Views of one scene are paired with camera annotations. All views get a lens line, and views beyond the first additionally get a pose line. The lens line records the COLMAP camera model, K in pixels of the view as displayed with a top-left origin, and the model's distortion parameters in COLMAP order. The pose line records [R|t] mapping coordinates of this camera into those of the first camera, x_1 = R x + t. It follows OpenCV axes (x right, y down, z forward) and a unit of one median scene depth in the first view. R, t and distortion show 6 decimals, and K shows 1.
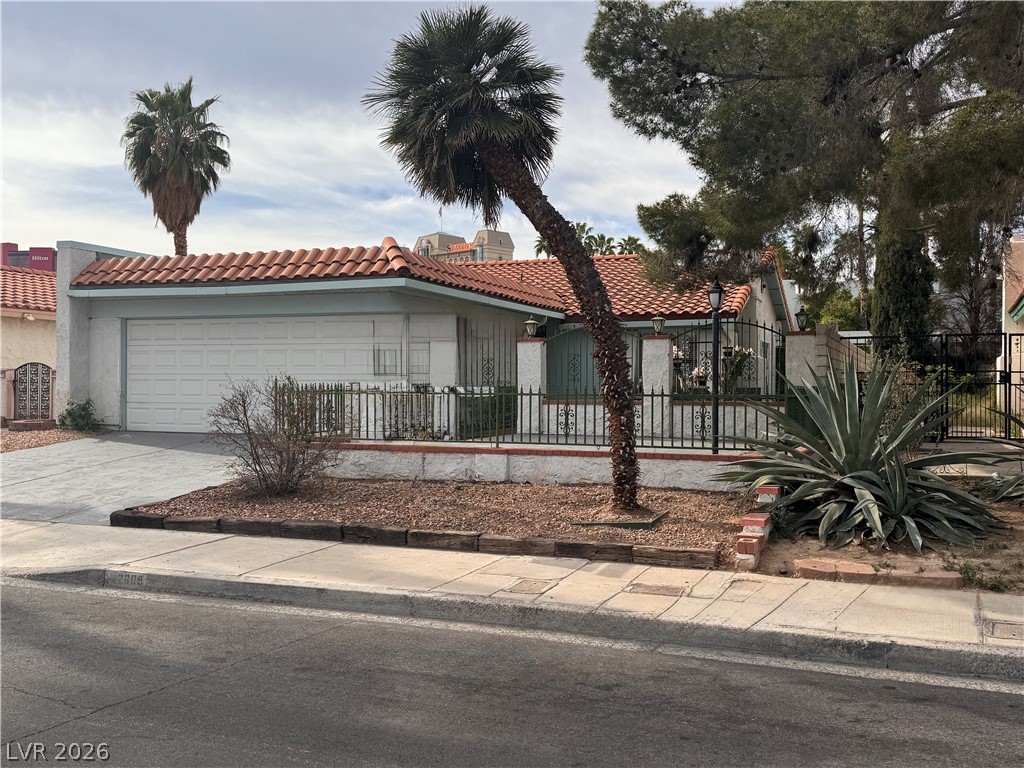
lens RADIAL K [[971.2, 0, 512.0], [0, 971.2, 384.0], [0, 0, 1]] dist [0.177014, -0.405528]
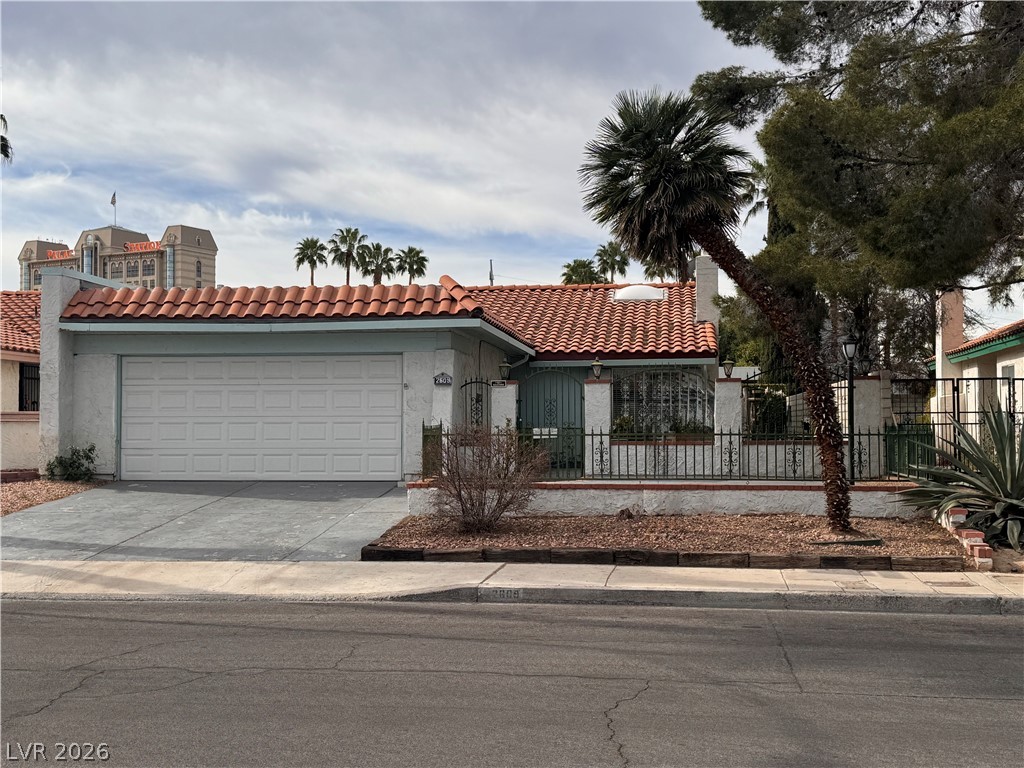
lens RADIAL K [[1233.0, 0, 512.0], [0, 1233.0, 384.0], [0, 0, 1]] dist [0.224539, -0.559214]
pose [[0.969212, 0.003394, 0.246205, -0.370572], [0.005024, 0.999424, -0.033553, -0.000178], [-0.246177, 0.033757, 0.968637, -0.212727]]
